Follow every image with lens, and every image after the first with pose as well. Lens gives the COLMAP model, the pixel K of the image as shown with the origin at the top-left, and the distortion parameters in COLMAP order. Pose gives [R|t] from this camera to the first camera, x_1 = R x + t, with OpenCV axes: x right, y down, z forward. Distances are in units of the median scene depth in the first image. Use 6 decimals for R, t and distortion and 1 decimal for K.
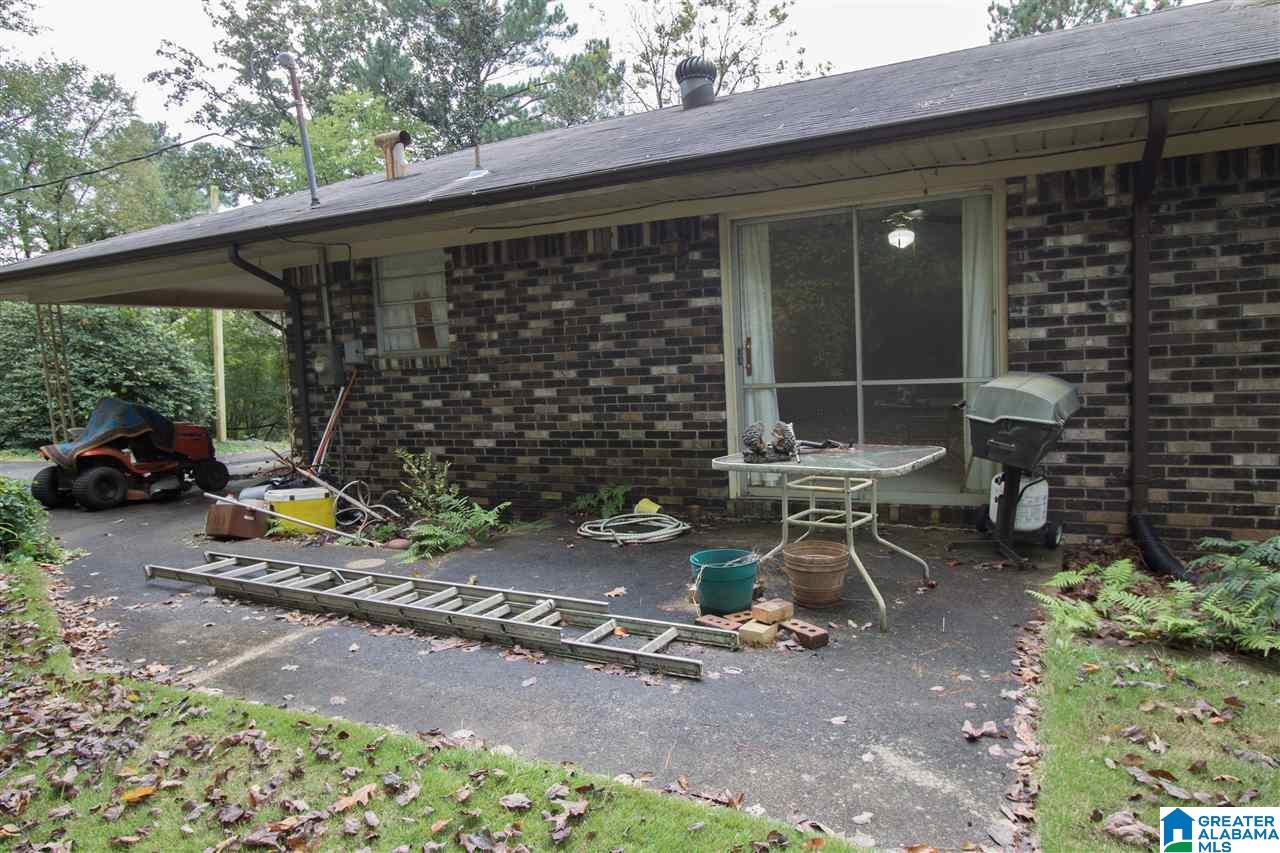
lens RADIAL K [[781.6, 0, 639.5], [0, 781.6, 423.9], [0, 0, 1]] dist [-0.018152, 0.002690]
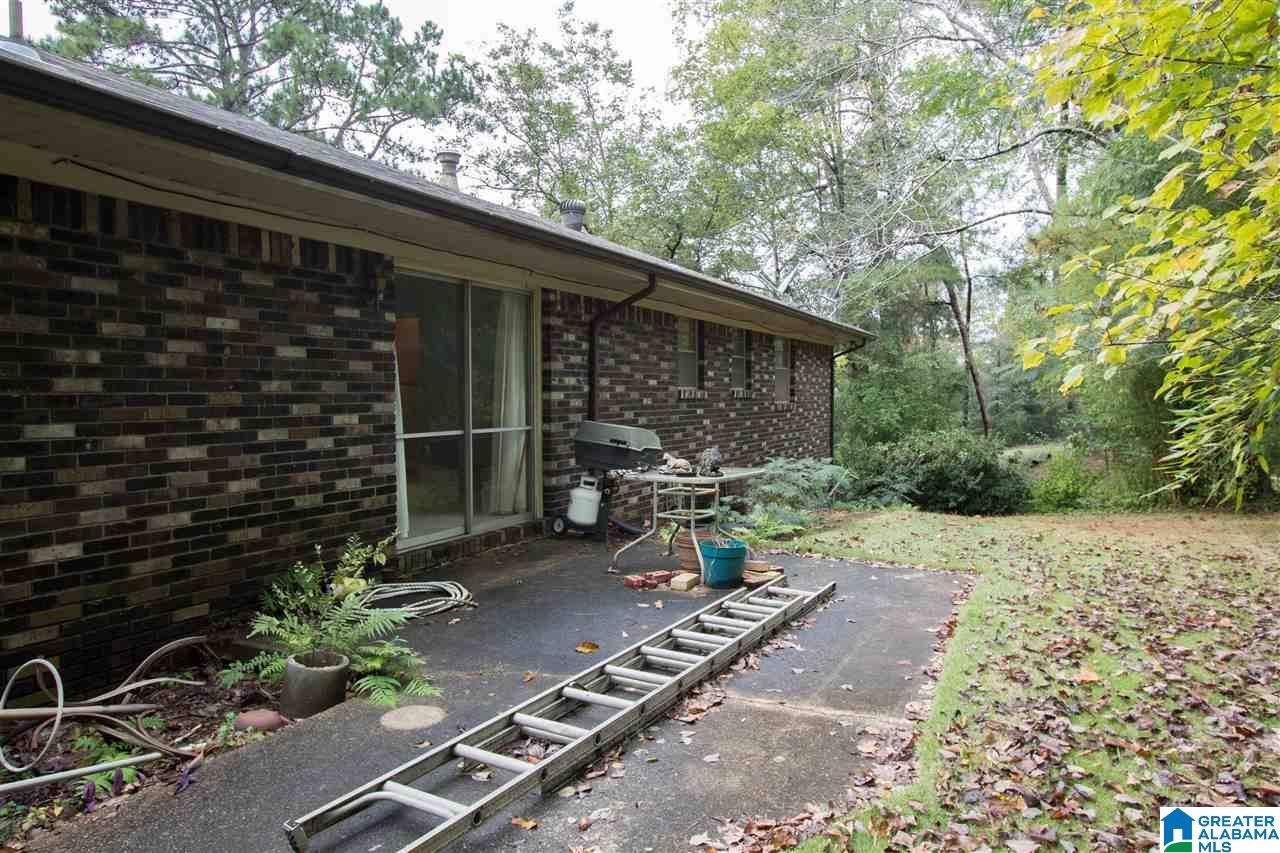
lens RADIAL K [[781.6, 0, 644.4], [0, 781.6, 426.1], [0, 0, 1]] dist [-0.018152, 0.002690]
pose [[0.049318, 0.006091, 0.998765, -0.760801], [0.087378, 0.996121, -0.010390, -0.023149], [-0.994954, 0.087783, 0.048595, 0.603351]]
